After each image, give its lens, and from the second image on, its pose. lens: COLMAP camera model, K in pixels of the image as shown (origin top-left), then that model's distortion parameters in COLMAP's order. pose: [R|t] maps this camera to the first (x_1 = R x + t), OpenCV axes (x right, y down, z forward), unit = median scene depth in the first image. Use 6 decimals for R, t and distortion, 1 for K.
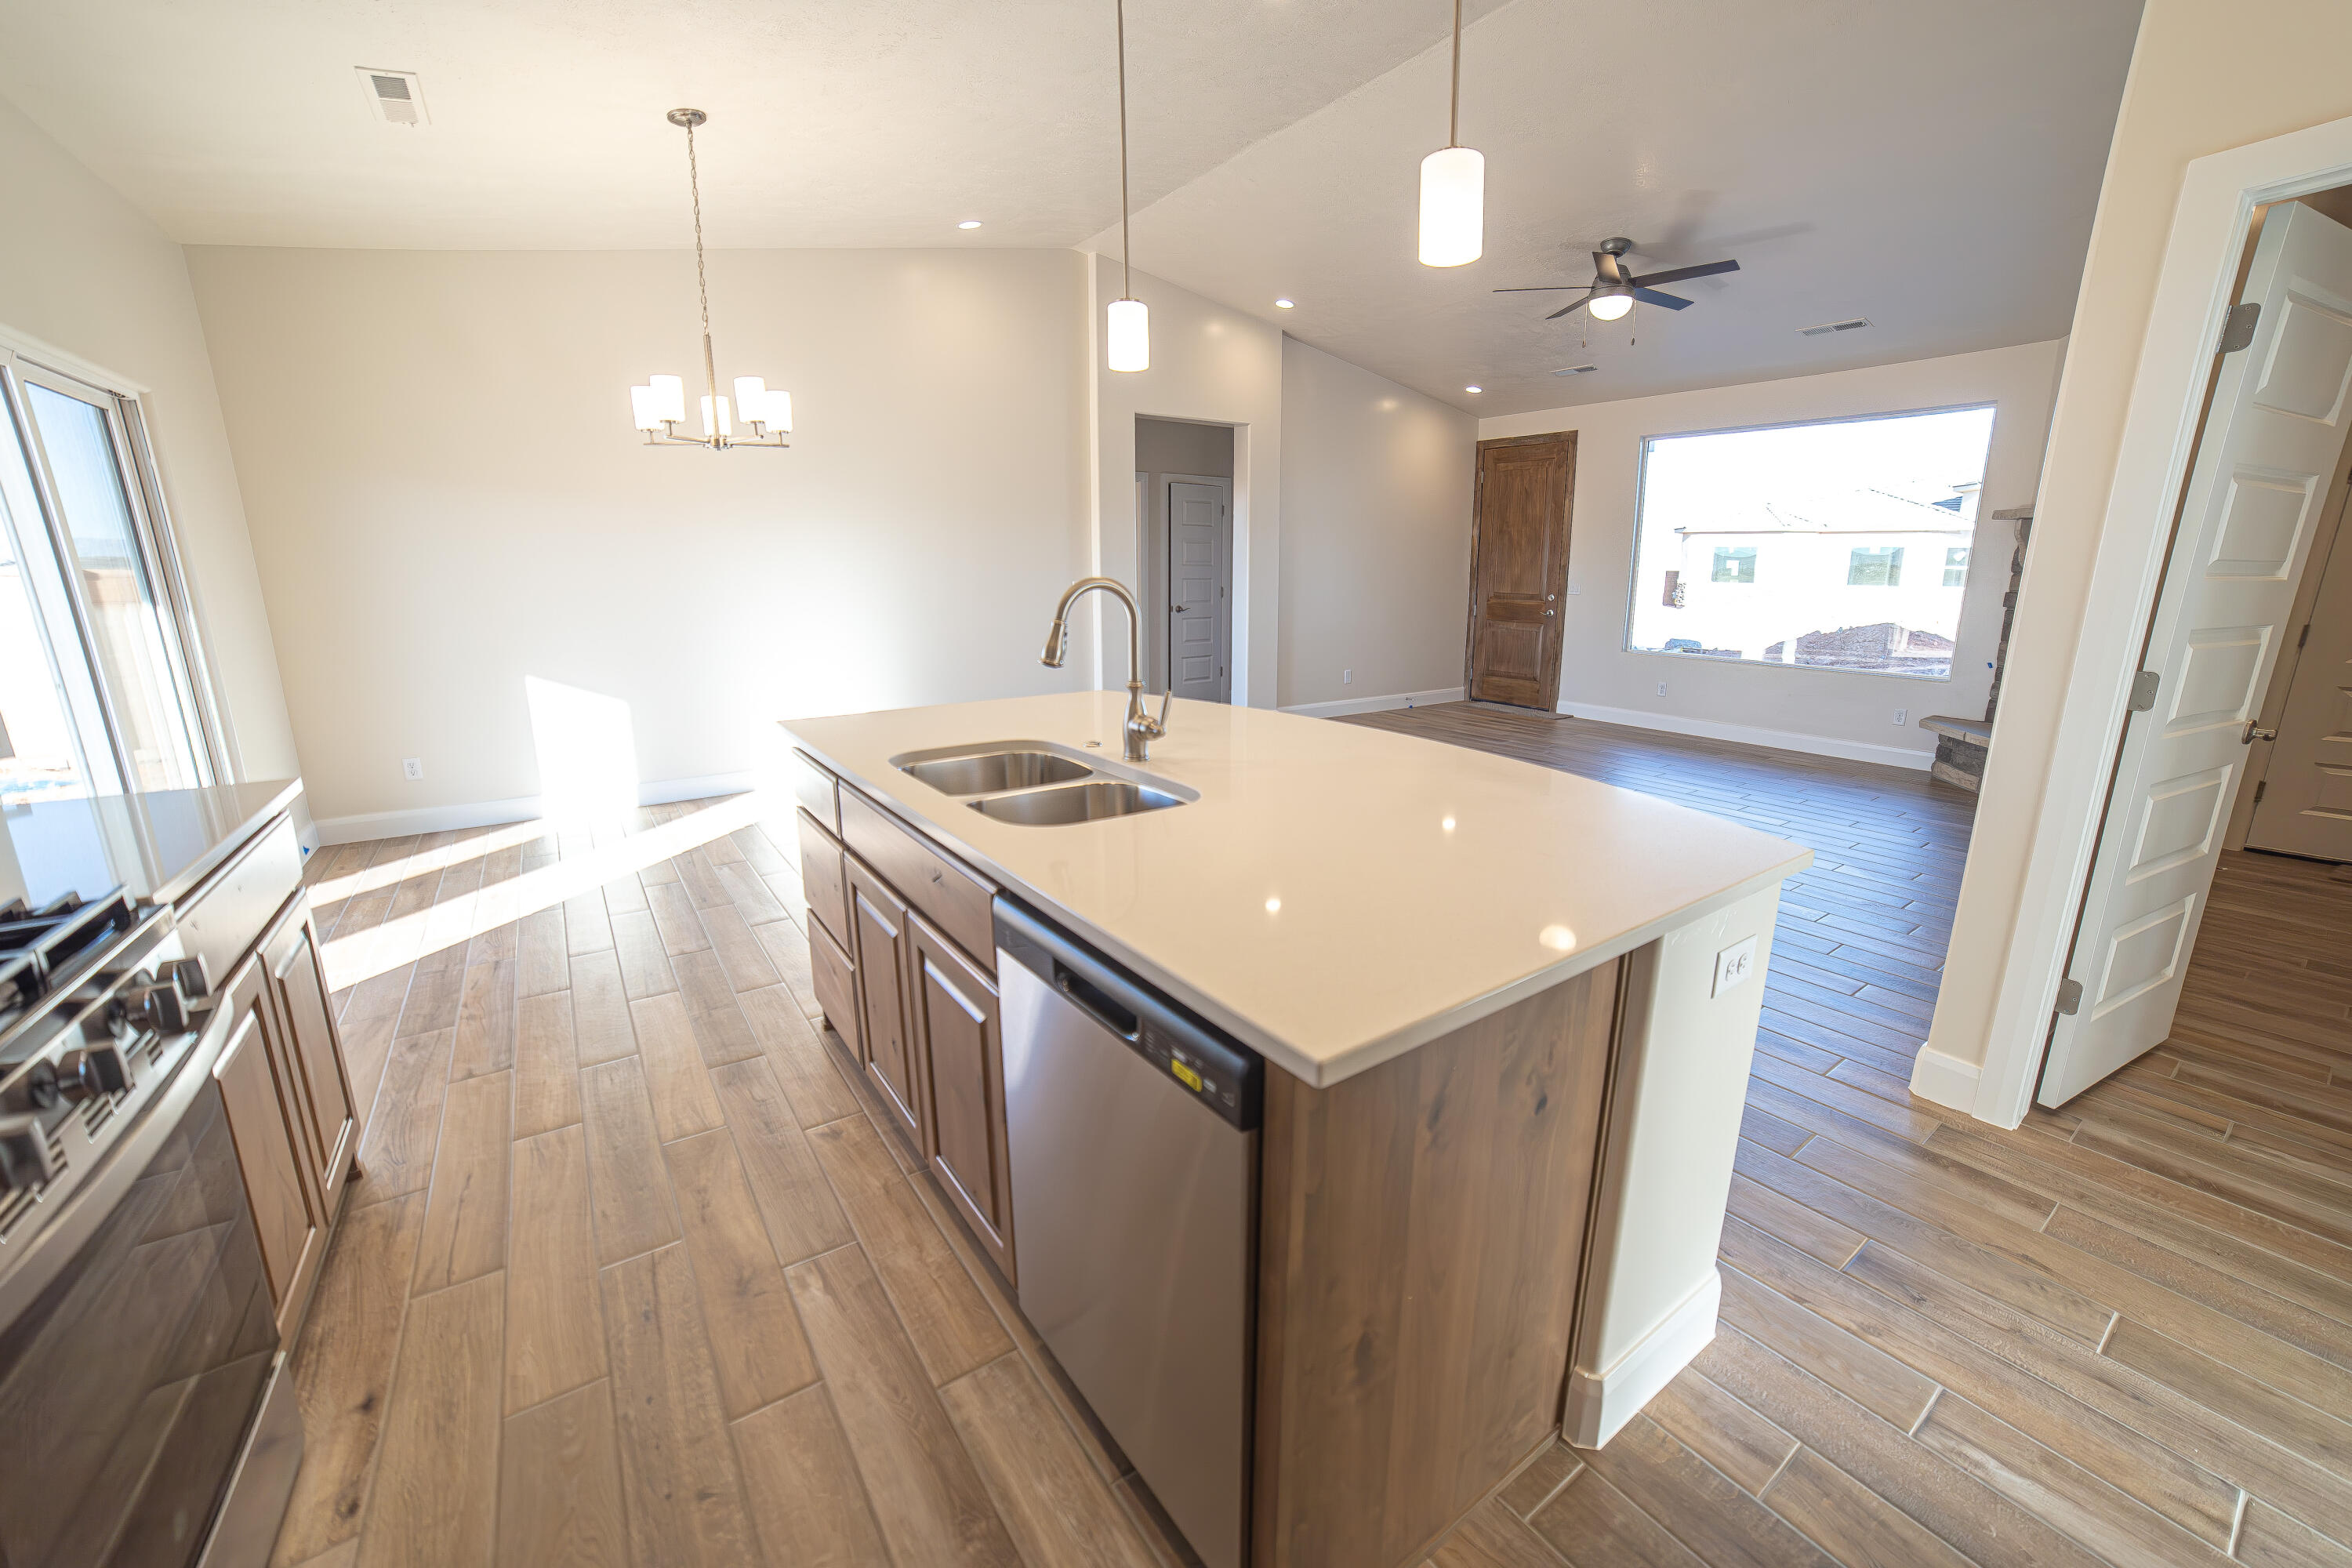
lens RADIAL K [[929.4, 0, 1188.1], [0, 929.4, 771.3], [0, 0, 1]] dist [-0.088223, 0.034937]
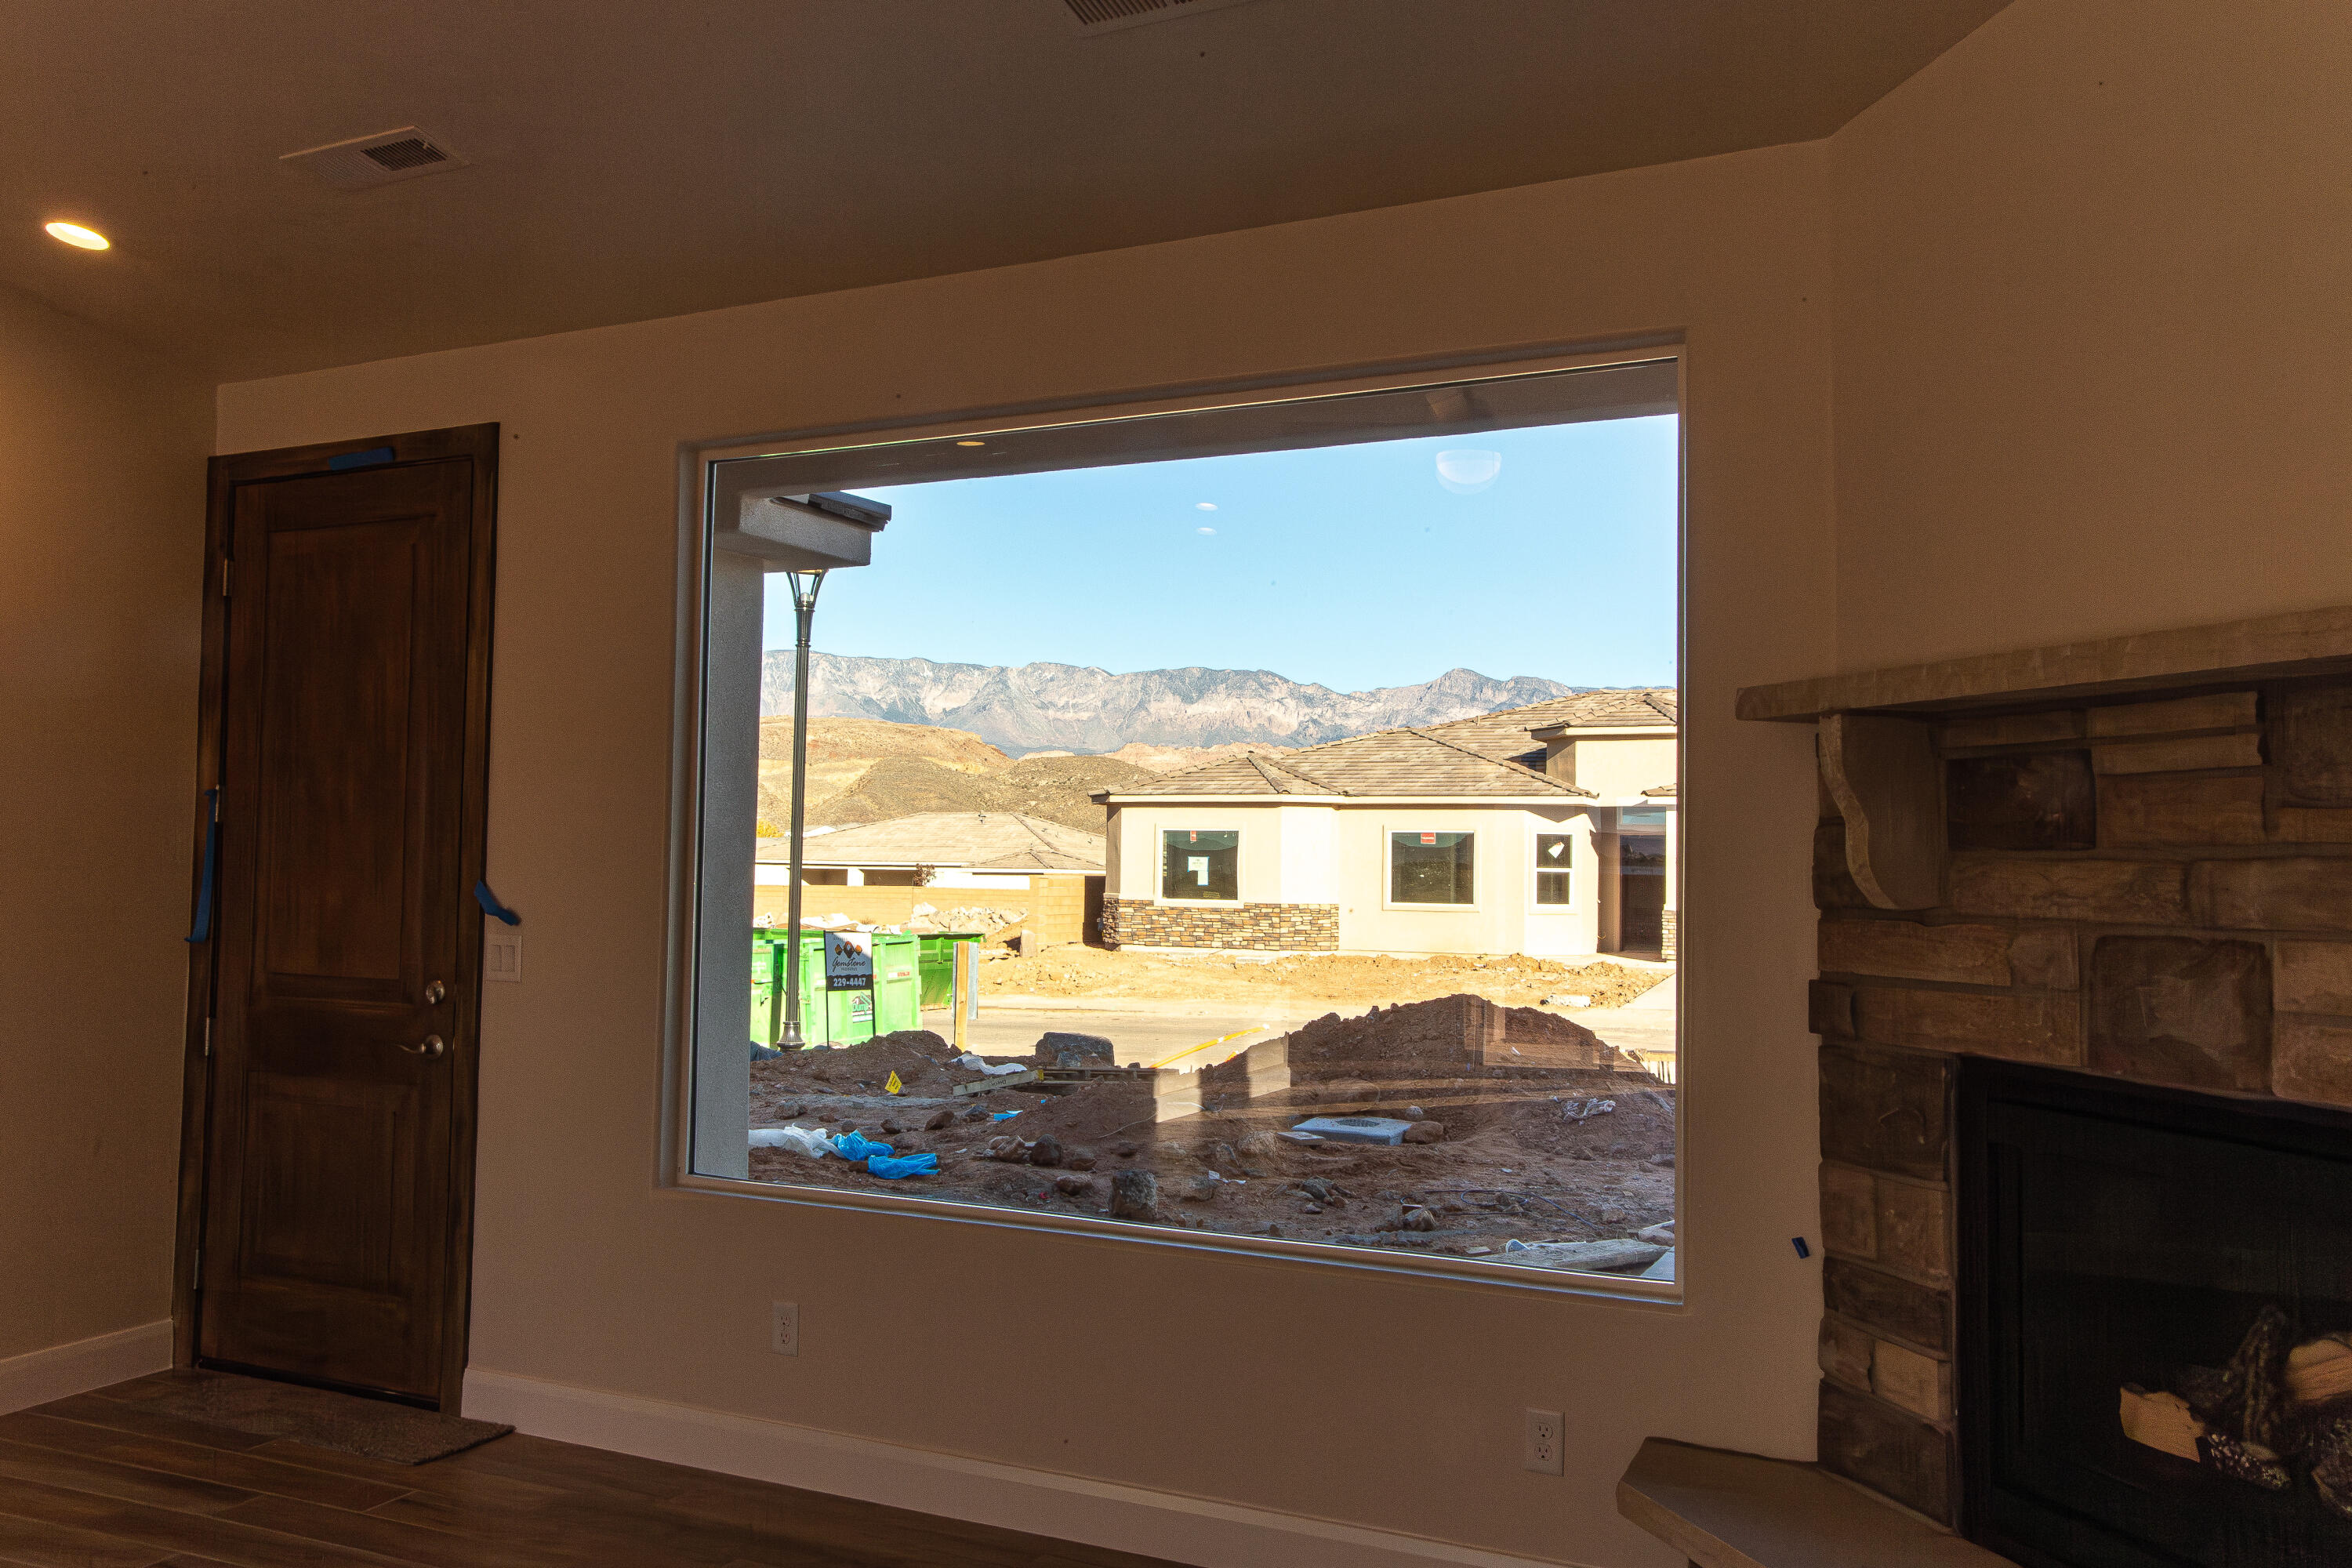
lens RADIAL K [[1839.9, 0, 1176.0], [0, 1839.9, 784.0], [0, 0, 1]] dist [0.016179, 0.006239]
pose [[0.875230, 0.035672, 0.482390, 0.306272], [0.091290, 0.967173, -0.237154, -0.092638], [-0.475014, 0.251602, 0.843243, 0.383245]]
